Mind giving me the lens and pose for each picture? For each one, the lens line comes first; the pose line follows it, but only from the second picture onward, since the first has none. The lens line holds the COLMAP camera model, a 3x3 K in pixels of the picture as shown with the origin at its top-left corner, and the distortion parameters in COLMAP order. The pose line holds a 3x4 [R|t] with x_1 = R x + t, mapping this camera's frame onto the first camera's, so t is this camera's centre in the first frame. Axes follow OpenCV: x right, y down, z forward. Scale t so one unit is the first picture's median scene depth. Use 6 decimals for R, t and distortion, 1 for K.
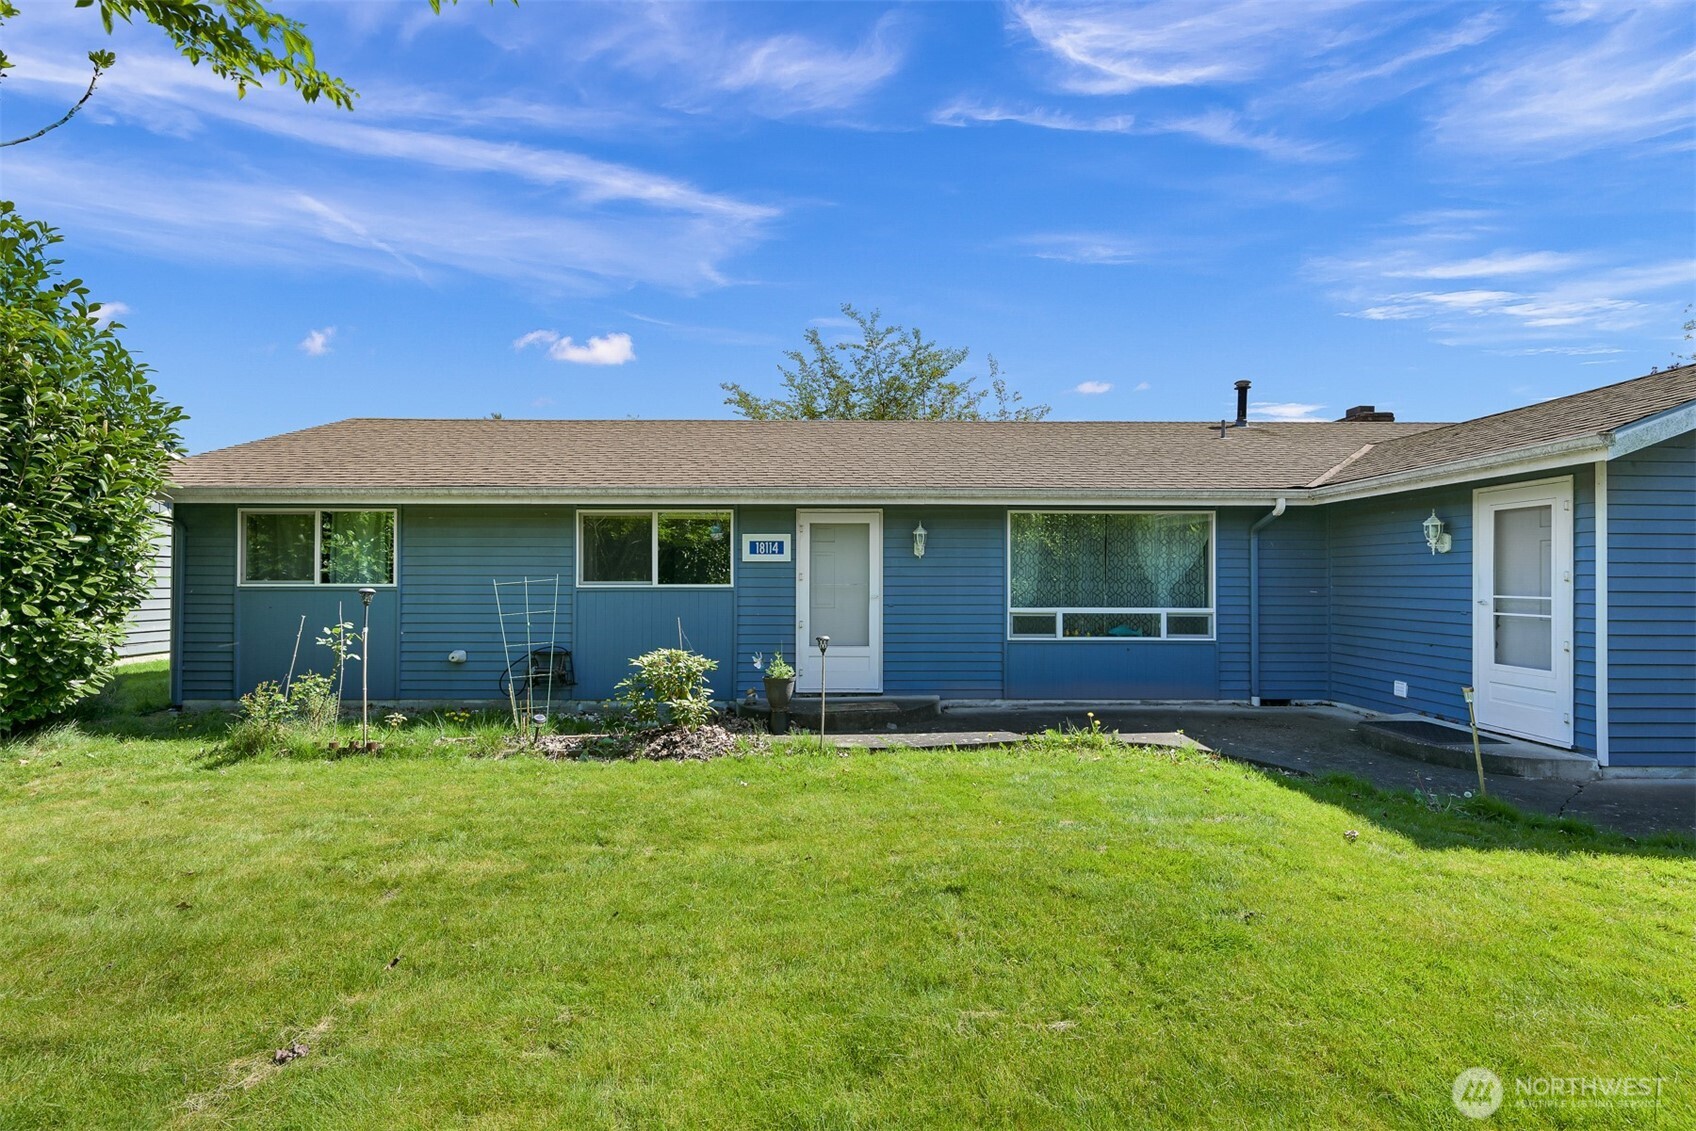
lens RADIAL K [[730.3, 0, 852.3], [0, 730.3, 570.5], [0, 0, 1]] dist [-0.000999, -0.000024]
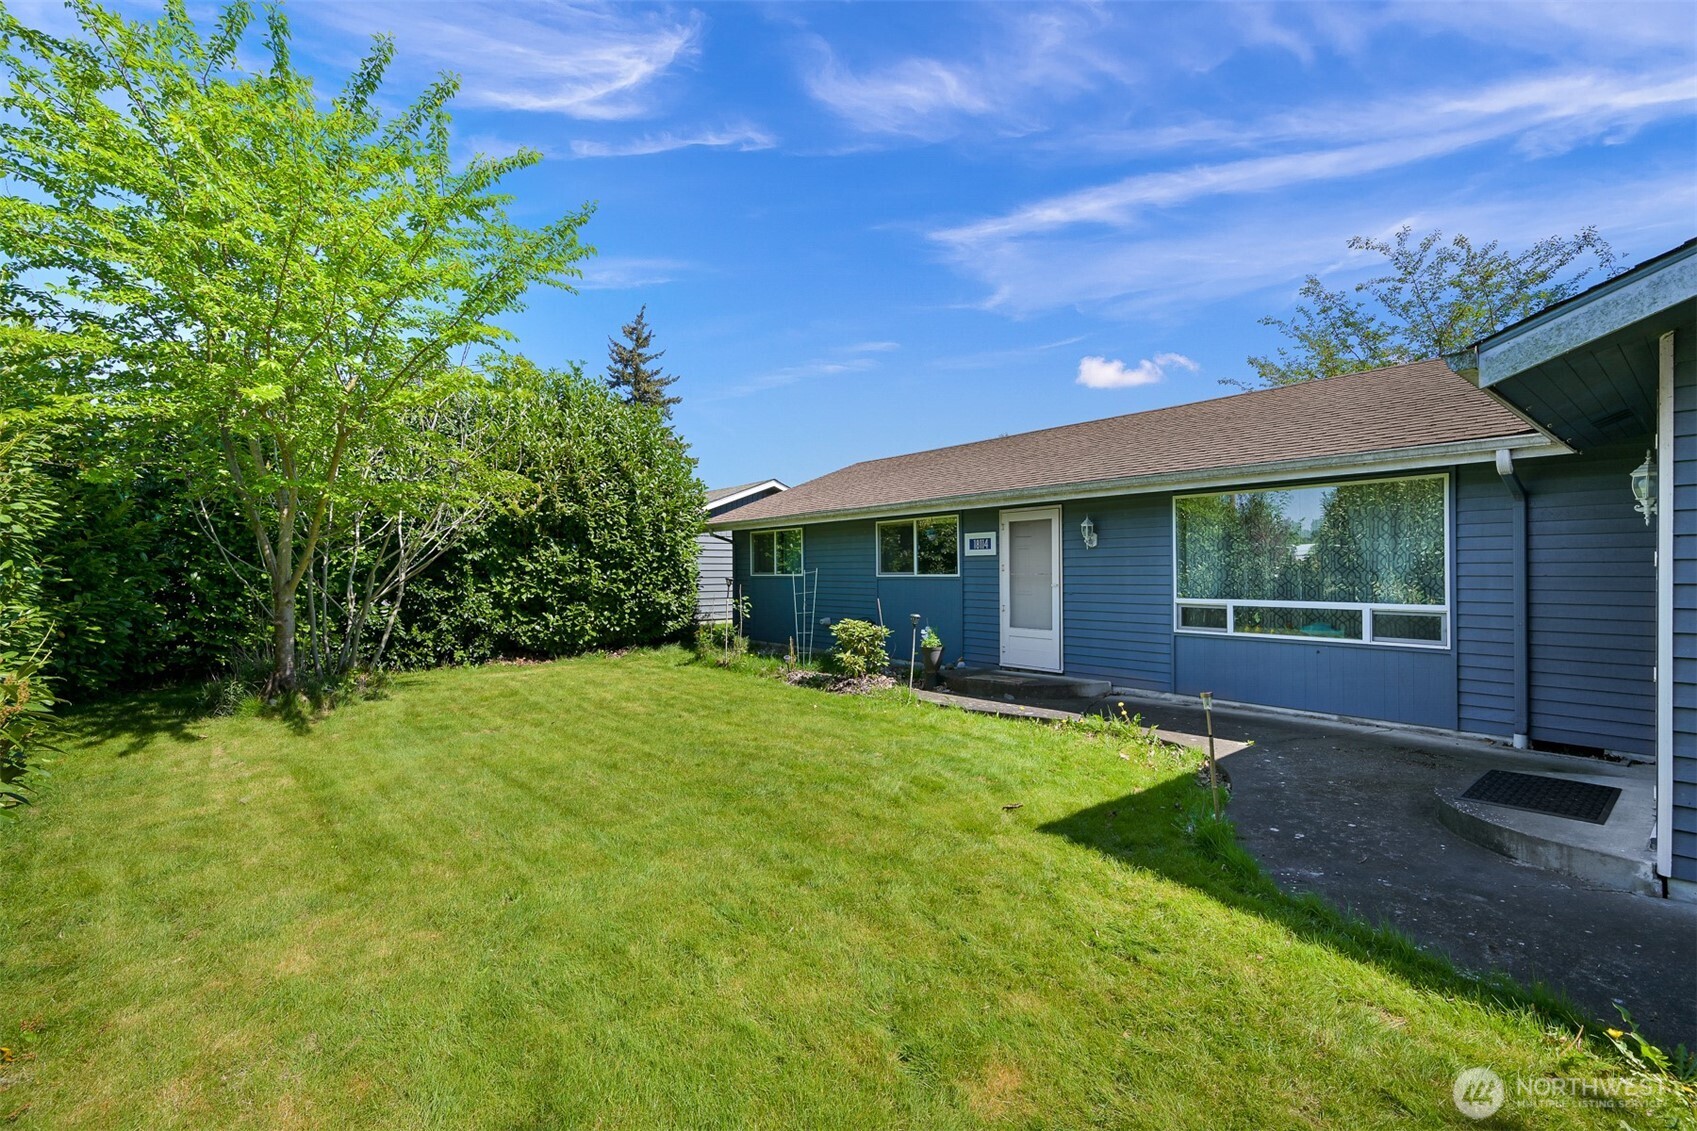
lens RADIAL K [[730.7, 0, 852.8], [0, 730.7, 570.5], [0, 0, 1]] dist [-0.000999, -0.000024]
pose [[0.629314, -0.006071, -0.777128, 0.693706], [0.016821, 0.999842, 0.005811, 0.002206], [0.776969, -0.016729, 0.629316, 0.072028]]
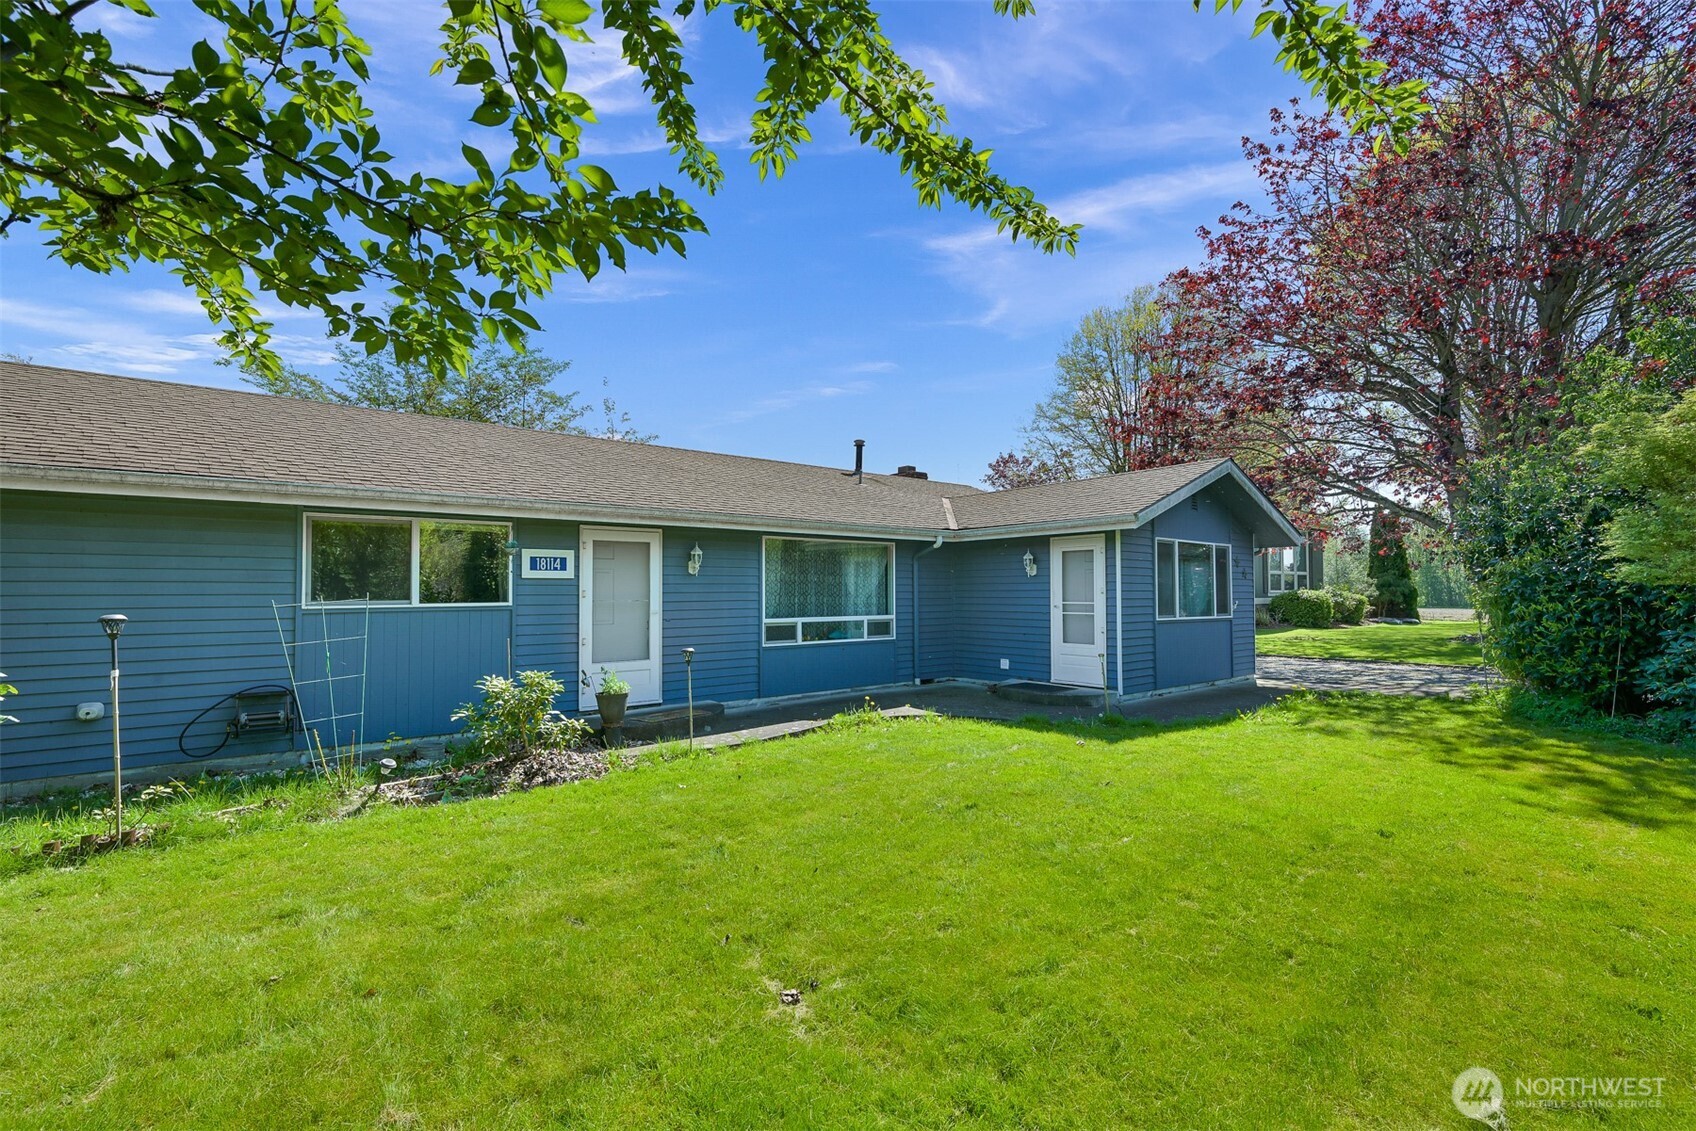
lens RADIAL K [[730.3, 0, 852.3], [0, 730.3, 570.5], [0, 0, 1]] dist [-0.000999, -0.000024]
pose [[0.781155, 0.012764, 0.624207, -0.406513], [-0.000636, 0.999807, -0.019649, -0.003716], [-0.624337, 0.014952, 0.781012, -0.002766]]
